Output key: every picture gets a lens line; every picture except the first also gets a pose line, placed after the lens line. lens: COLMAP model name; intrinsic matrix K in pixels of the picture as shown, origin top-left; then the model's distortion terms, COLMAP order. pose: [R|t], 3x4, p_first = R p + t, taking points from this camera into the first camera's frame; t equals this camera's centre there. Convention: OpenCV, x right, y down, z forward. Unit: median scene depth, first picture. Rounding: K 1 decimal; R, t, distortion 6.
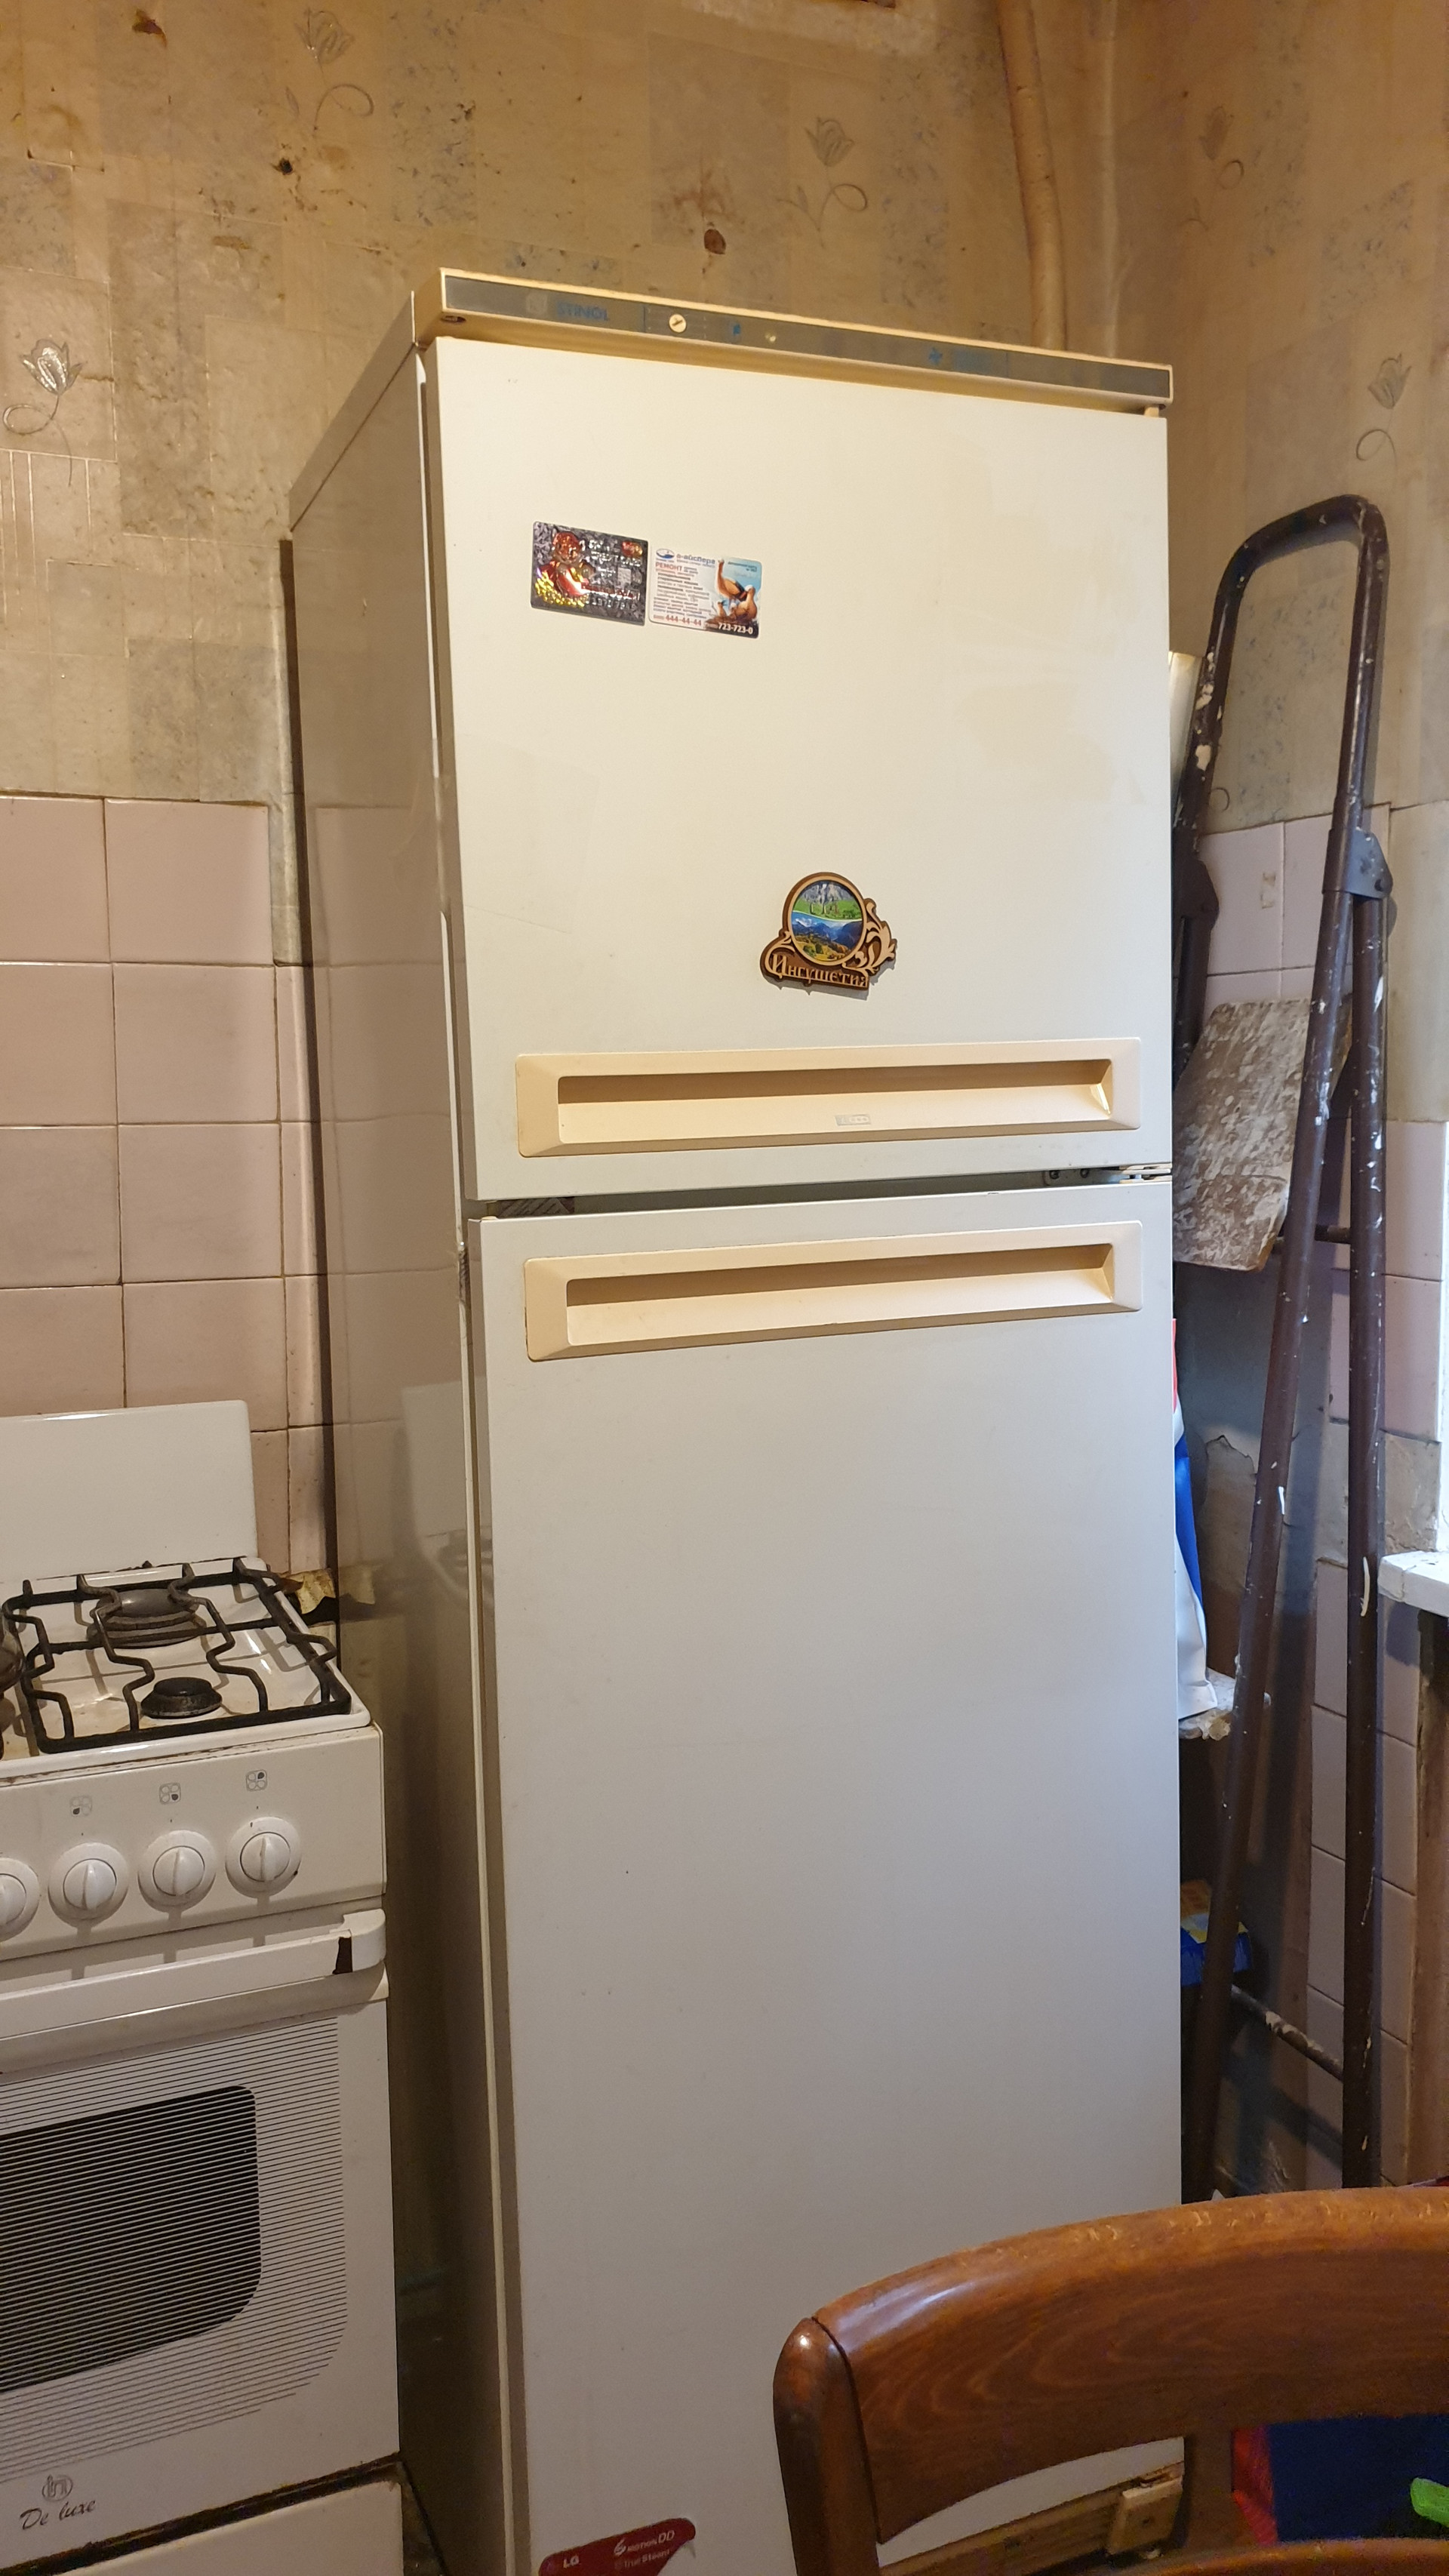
lens RADIAL K [[1948.0, 0, 685.9], [0, 1948.0, 1267.3], [0, 0, 1]] dist [-0.022159, 0.056994]
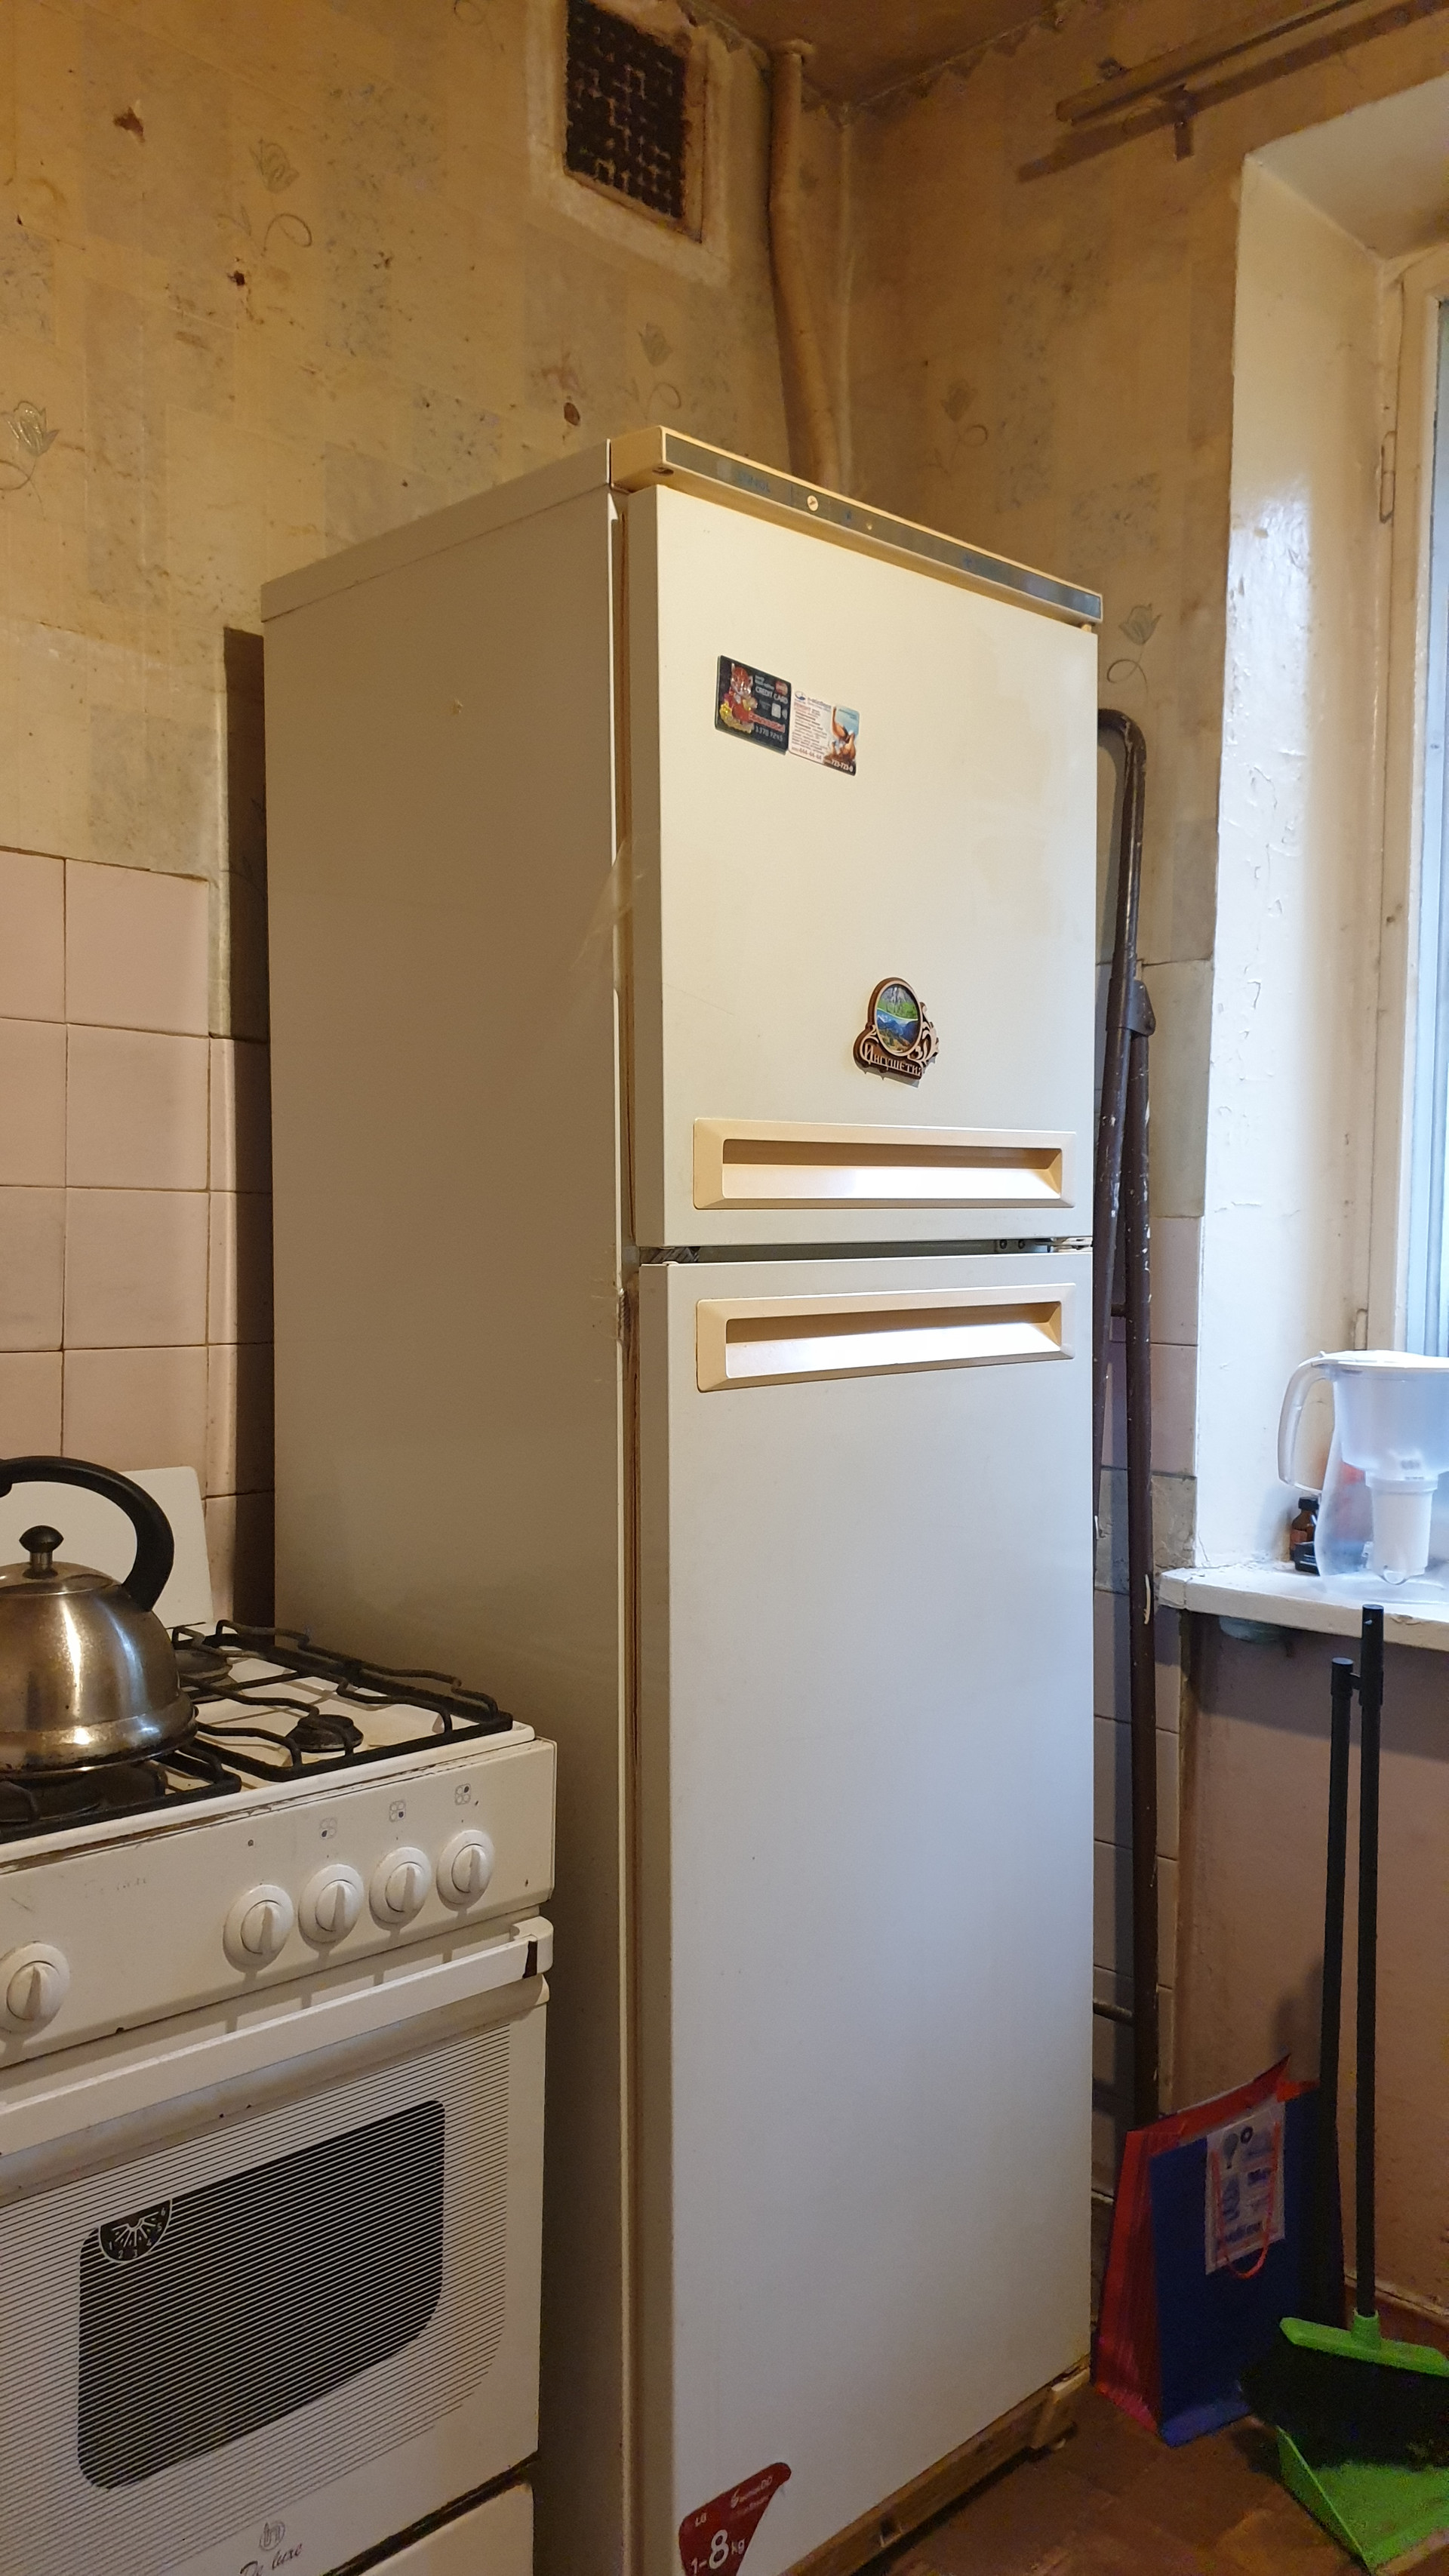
lens RADIAL K [[1913.8, 0, 724.5], [0, 1913.8, 1288.0], [0, 0, 1]] dist [0.007436, 0.000536]
pose [[0.930890, 0.009561, 0.365174, -0.407771], [0.012456, 0.998245, -0.057889, 0.045685], [-0.365087, 0.058437, 0.929138, -0.022965]]
